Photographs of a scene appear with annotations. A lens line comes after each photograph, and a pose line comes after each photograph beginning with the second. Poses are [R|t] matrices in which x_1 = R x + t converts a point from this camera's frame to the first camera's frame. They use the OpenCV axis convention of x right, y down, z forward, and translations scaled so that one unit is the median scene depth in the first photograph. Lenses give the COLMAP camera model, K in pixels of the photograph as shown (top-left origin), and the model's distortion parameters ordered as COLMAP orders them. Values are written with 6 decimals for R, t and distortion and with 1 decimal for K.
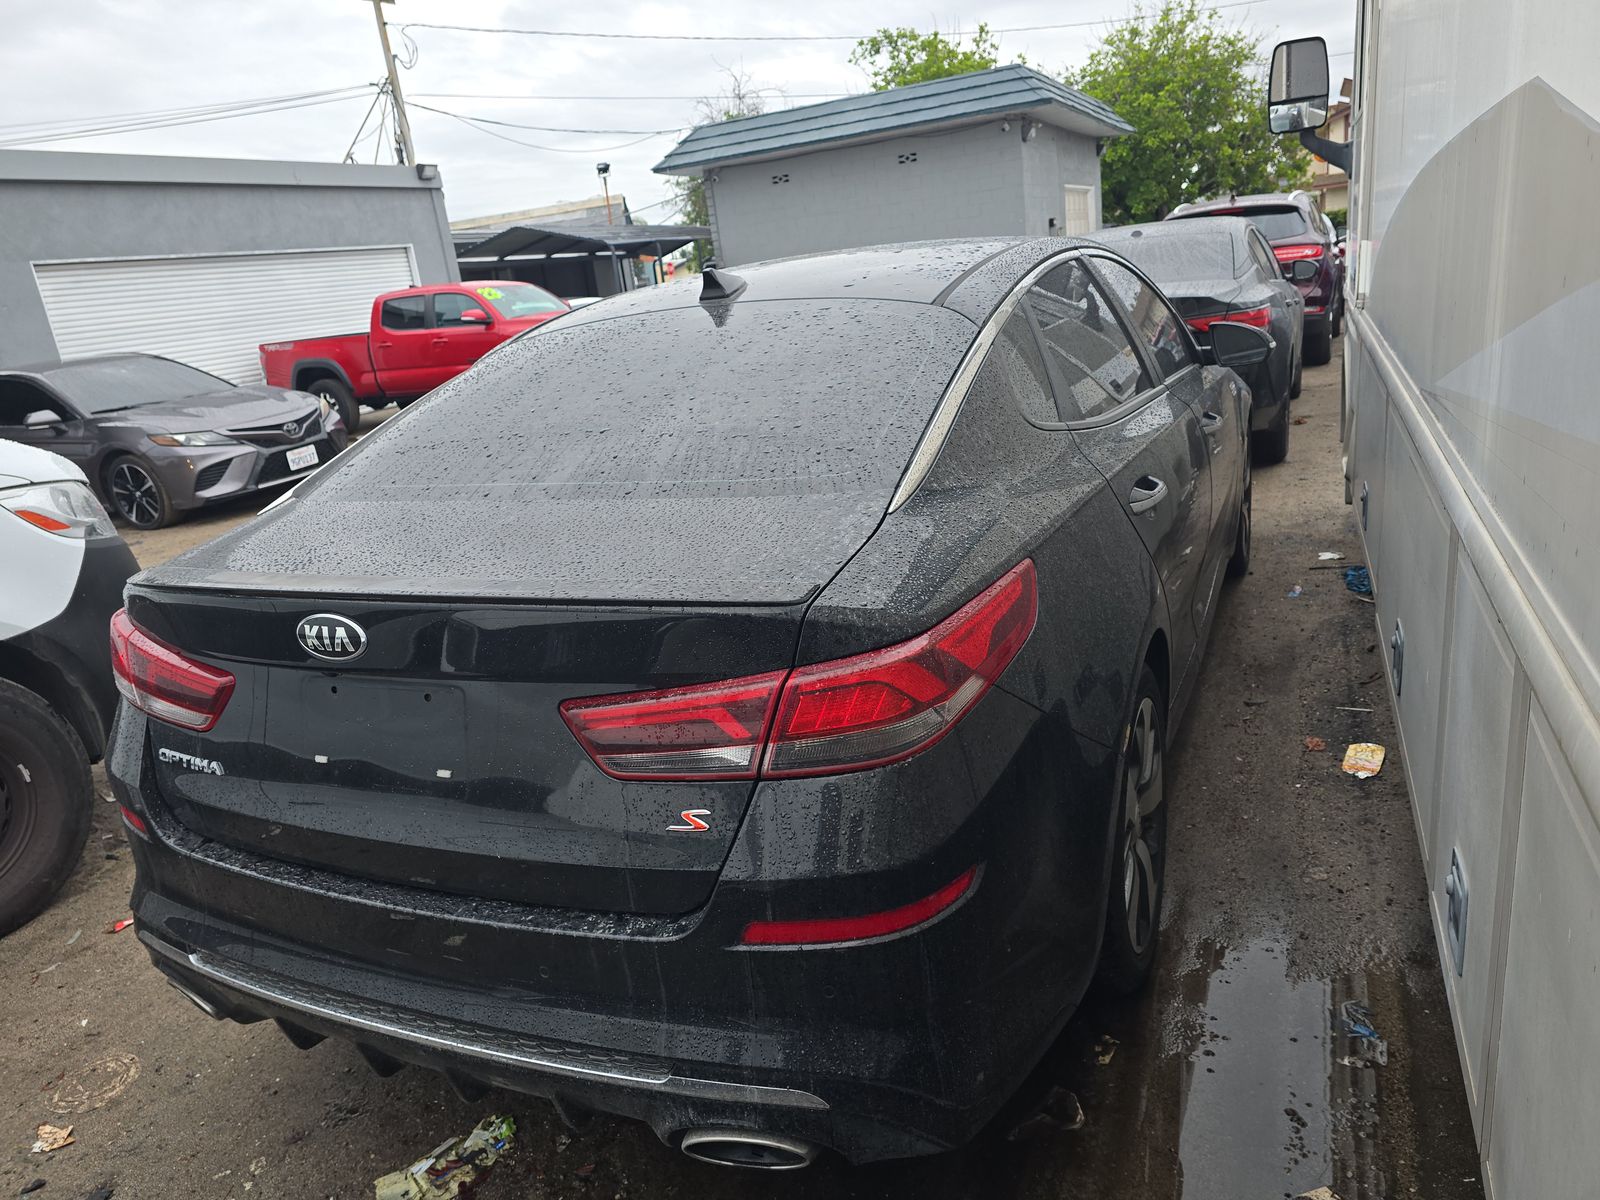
lens RADIAL K [[1049.7, 0, 800.0], [0, 1049.7, 600.0], [0, 0, 1]] dist [0.057930, -0.052364]
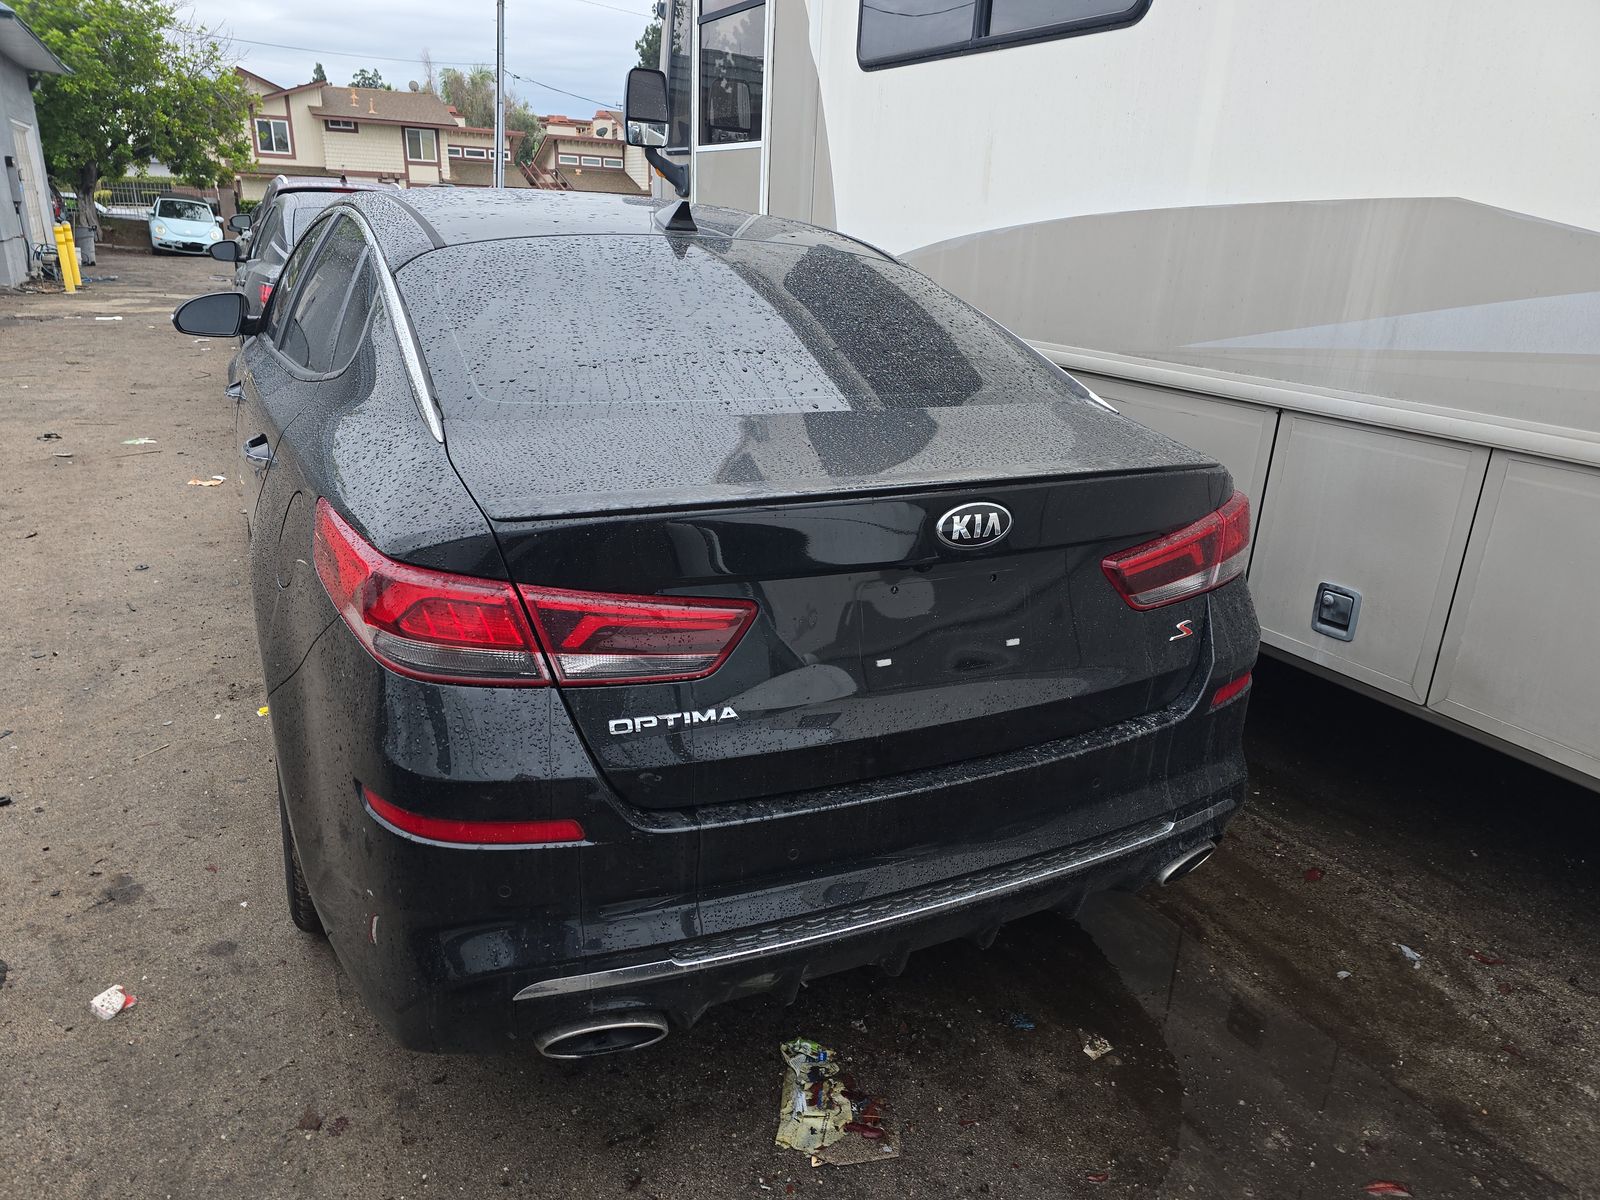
lens RADIAL K [[1049.7, 0, 800.0], [0, 1049.7, 600.0], [0, 0, 1]] dist [0.057930, -0.052364]
pose [[0.614133, -0.126247, 0.779039, -0.832854], [0.121022, 0.990512, 0.065113, 0.012086], [-0.779868, 0.054293, 0.623585, 0.297698]]
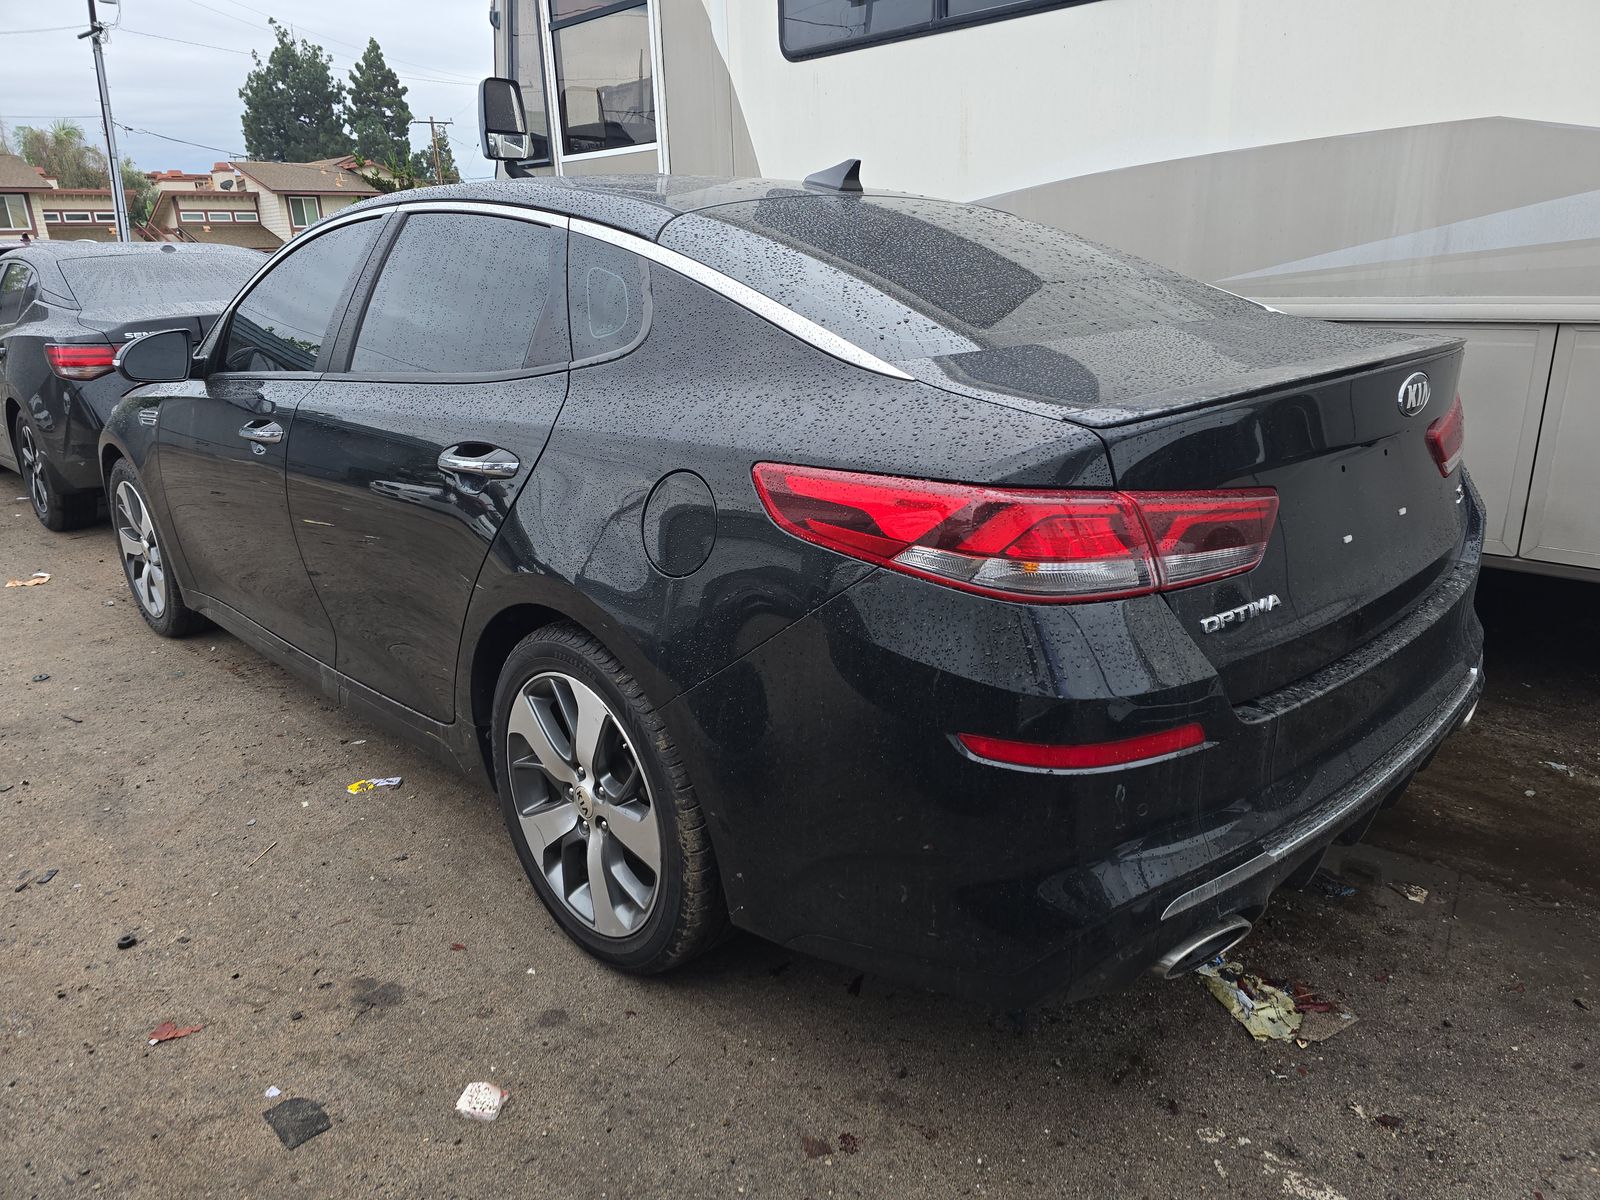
lens RADIAL K [[1052.6, 0, 800.0], [0, 1052.6, 600.0], [0, 0, 1]] dist [0.044107, -0.034919]
pose [[0.371532, -0.186489, 0.909498, -1.060326], [0.264349, 0.960319, 0.088922, -0.016844], [-0.889991, 0.207387, 0.406087, 0.707885]]
